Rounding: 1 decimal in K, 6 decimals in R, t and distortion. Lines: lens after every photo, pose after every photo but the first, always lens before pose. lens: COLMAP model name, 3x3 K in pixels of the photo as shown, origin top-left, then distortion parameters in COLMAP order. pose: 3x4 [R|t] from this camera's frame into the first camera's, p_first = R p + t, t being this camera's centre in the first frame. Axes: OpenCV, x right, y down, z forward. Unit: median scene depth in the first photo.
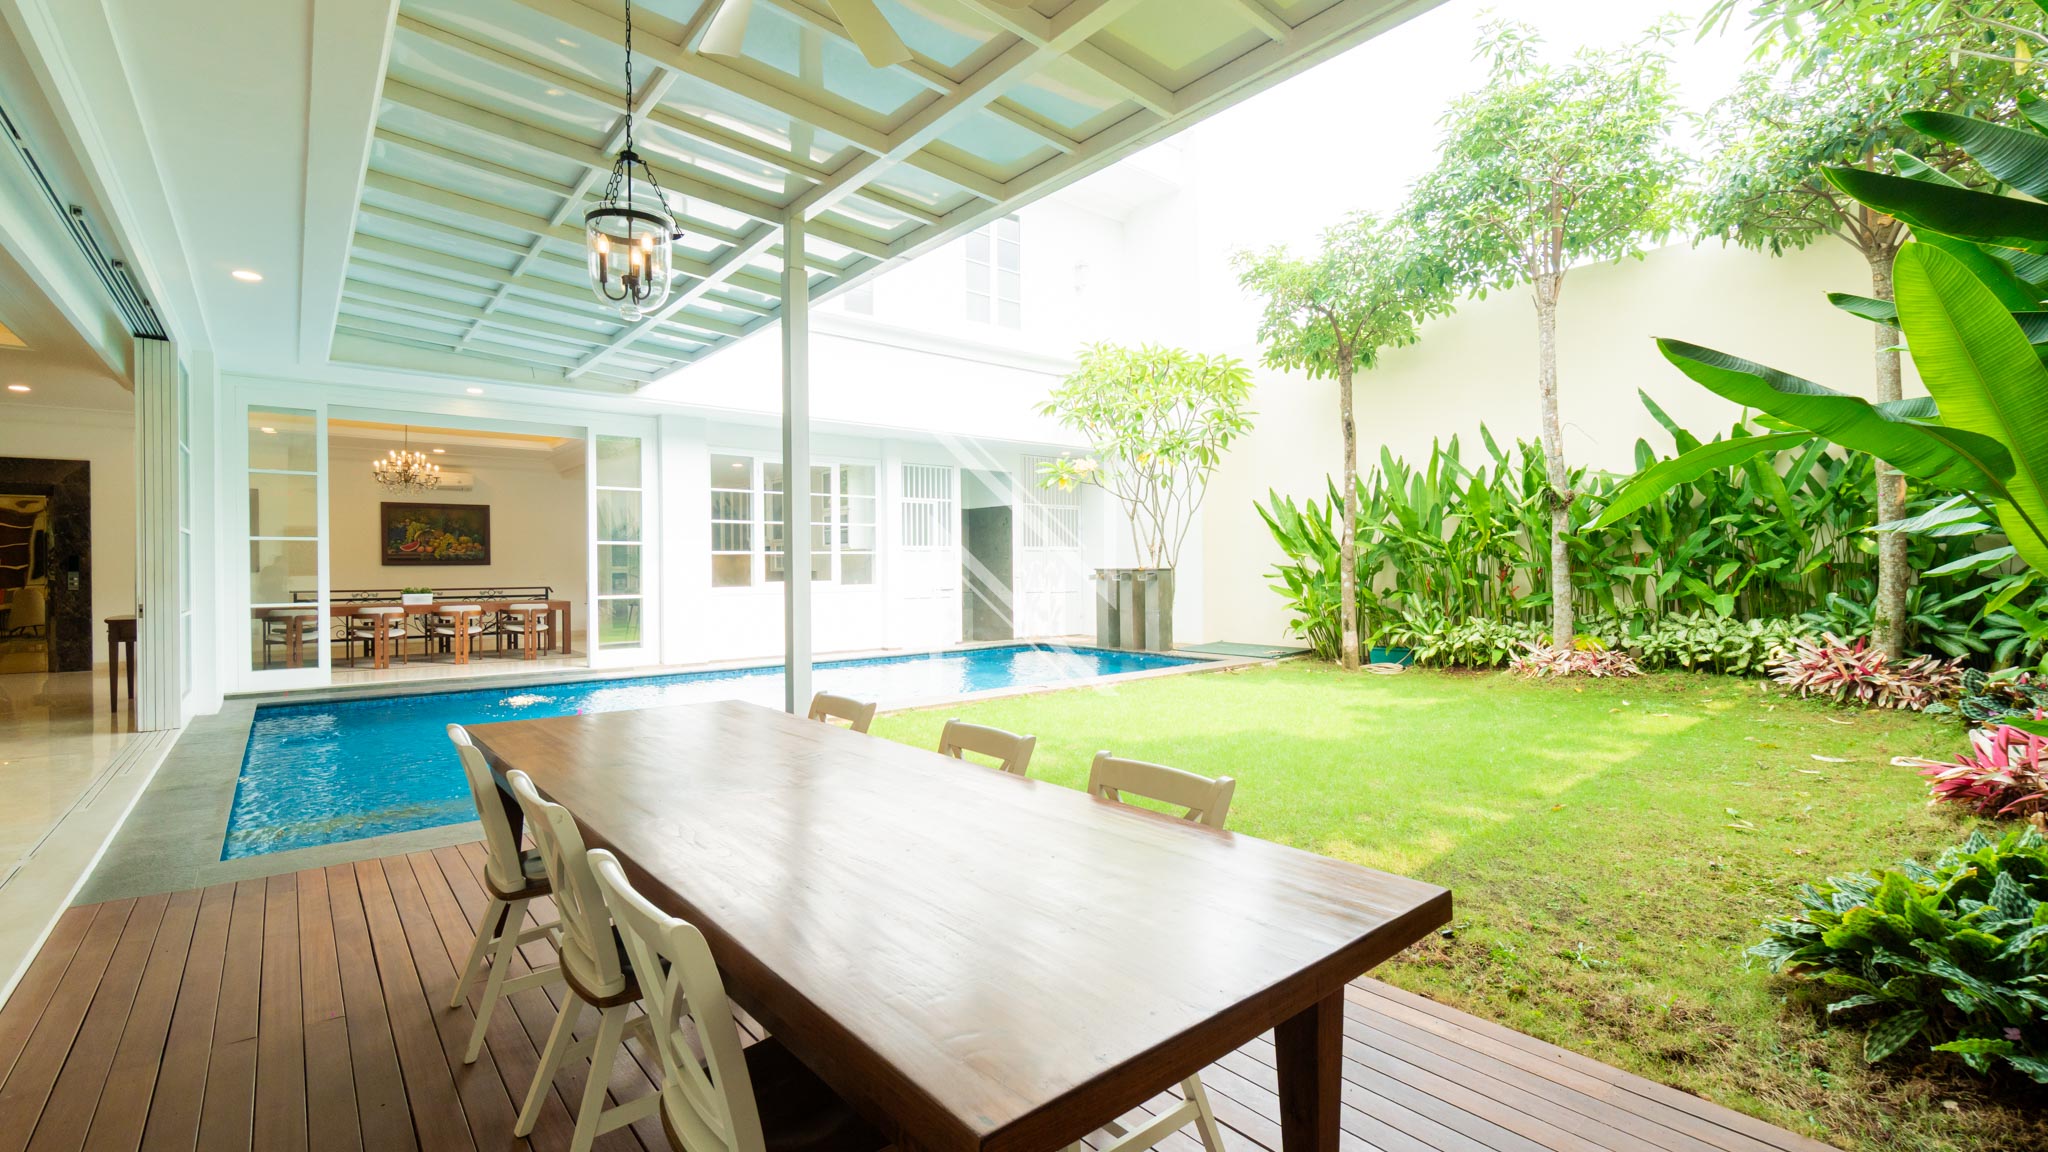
lens RADIAL K [[875.8, 0, 1024.0], [0, 875.8, 576.0], [0, 0, 1]] dist [0.000941, 0.000228]
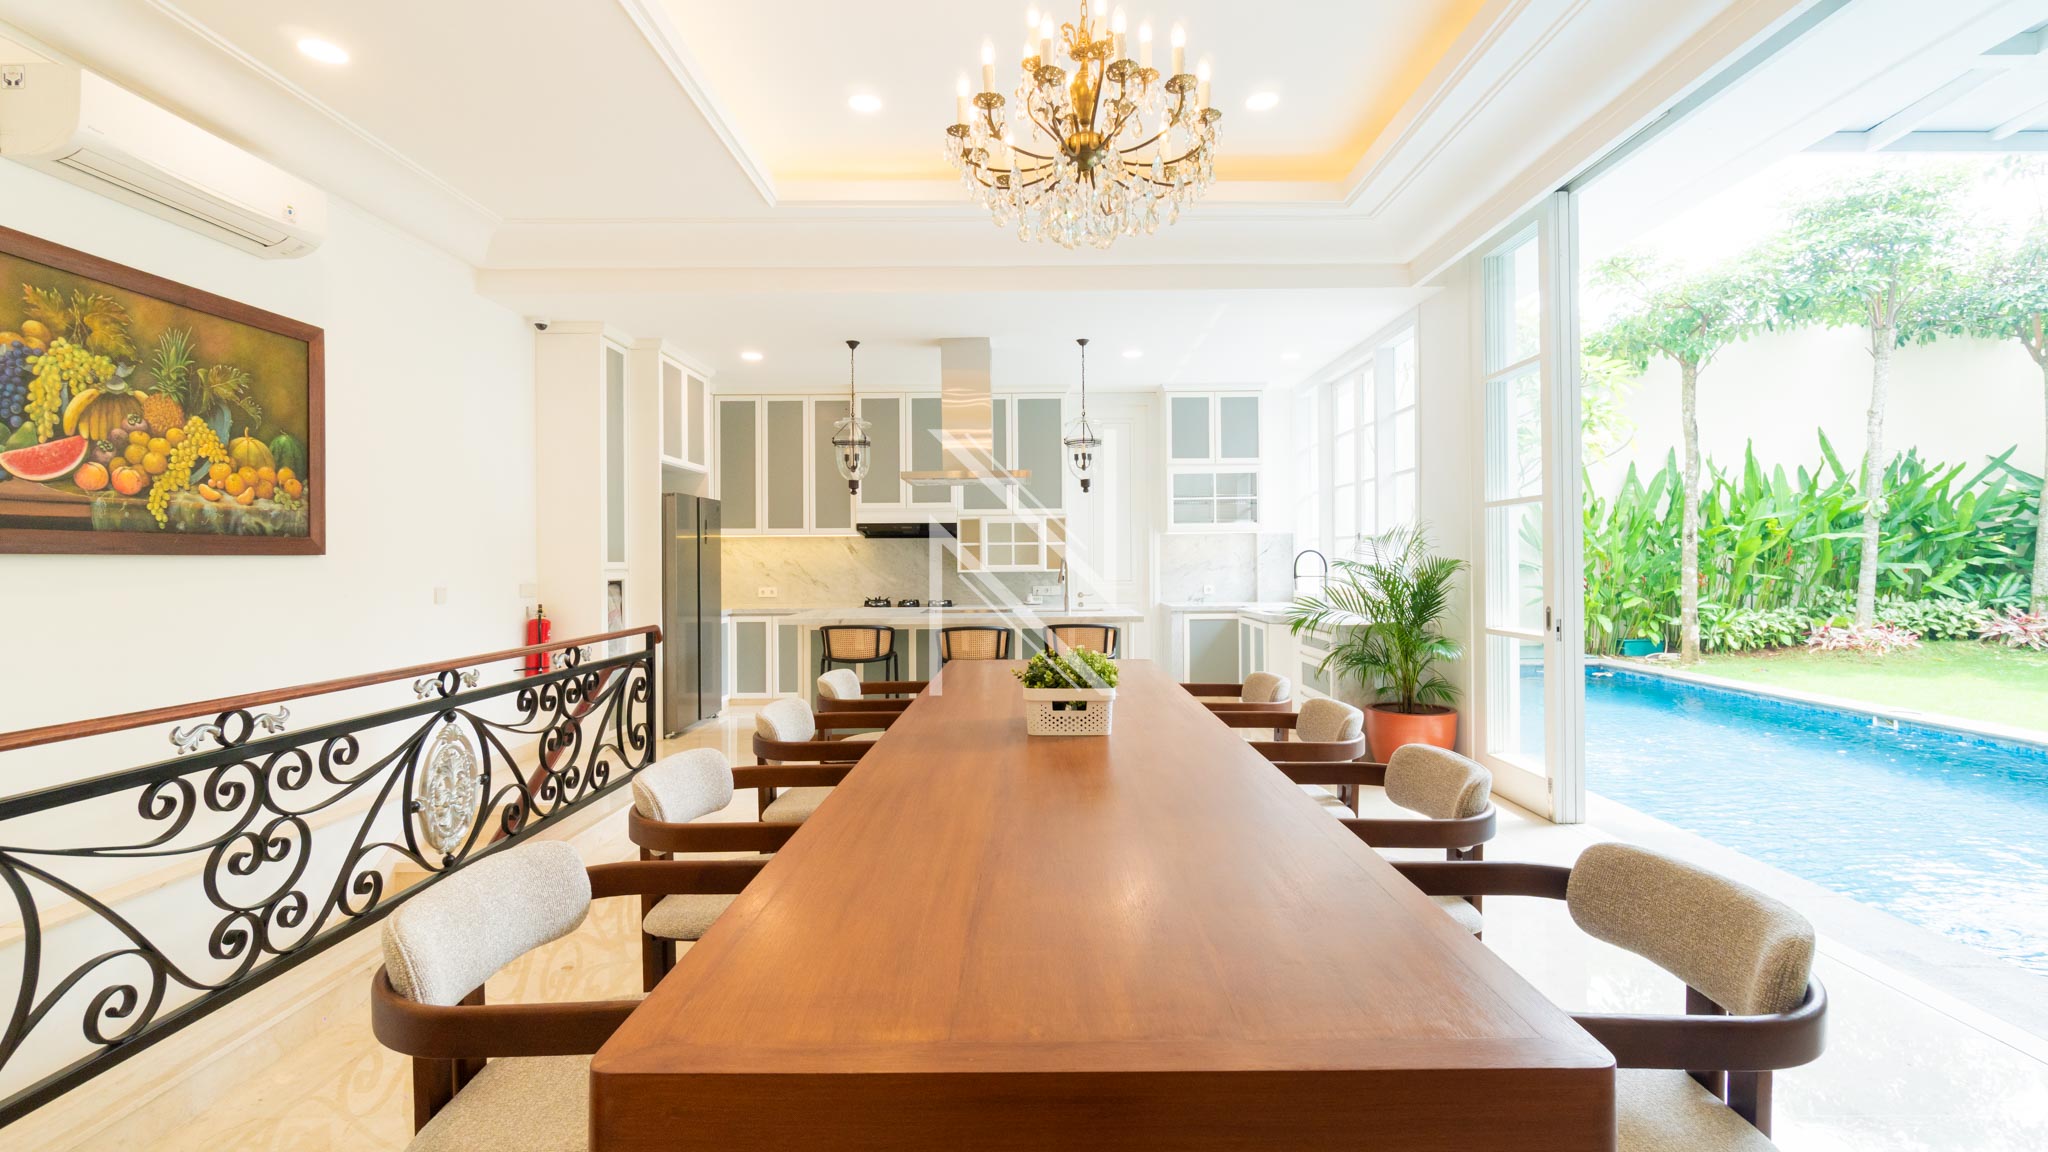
lens RADIAL K [[887.4, 0, 1025.0], [0, 887.4, 563.3], [0, 0, 1]] dist [-0.002668, 0.000207]
pose [[0.657030, 0.002208, 0.753861, -0.689029], [0.011557, 0.999849, -0.013001, -0.004649], [-0.753776, 0.017255, 0.656905, 0.682957]]
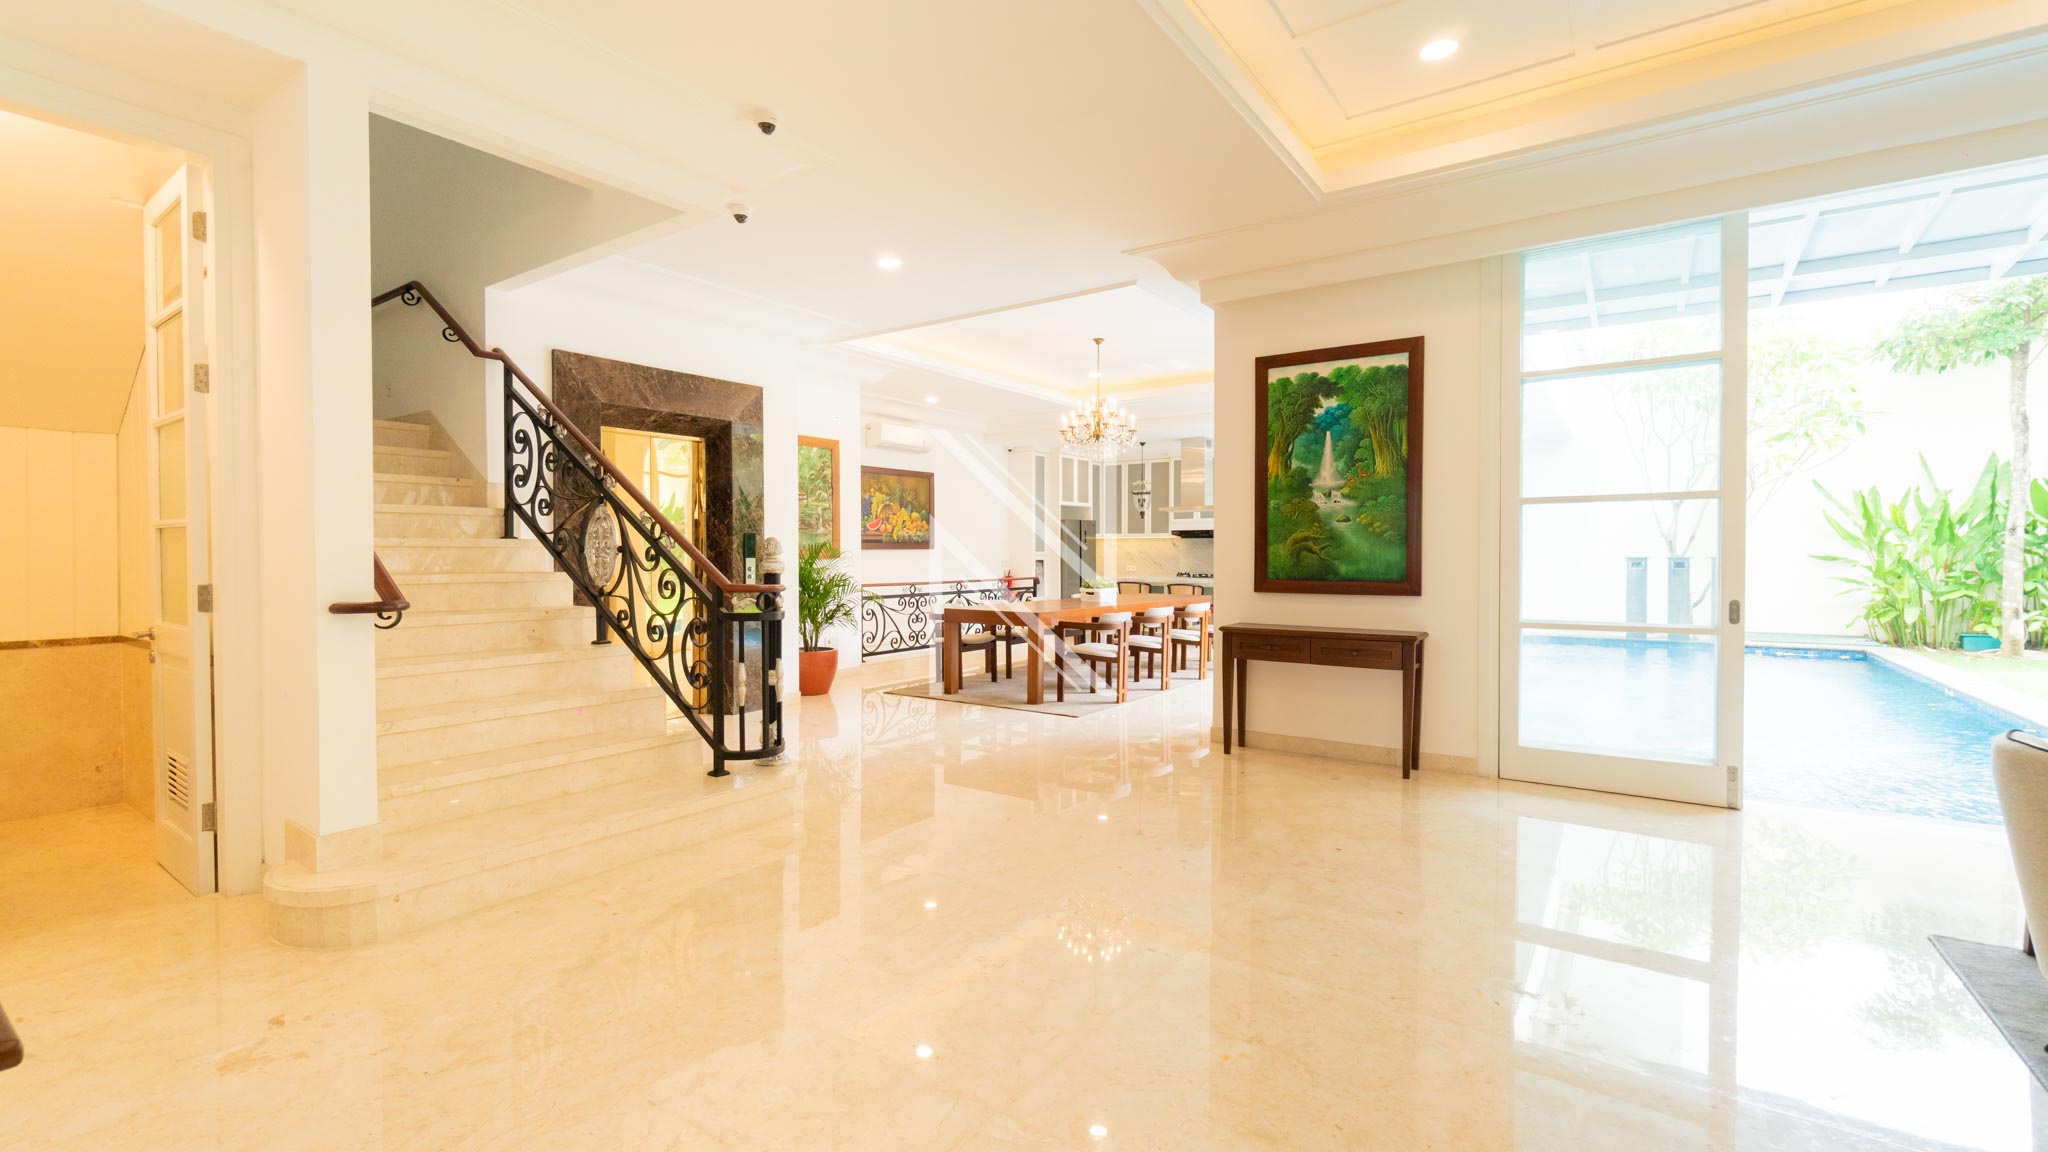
lens RADIAL K [[875.8, 0, 1024.0], [0, 875.8, 576.0], [0, 0, 1]] dist [0.000941, 0.000228]
pose [[0.966005, -0.001080, 0.258521, -0.753228], [-0.001961, 0.999932, 0.011503, 0.001993], [-0.258516, -0.011619, 0.965937, 0.227649]]
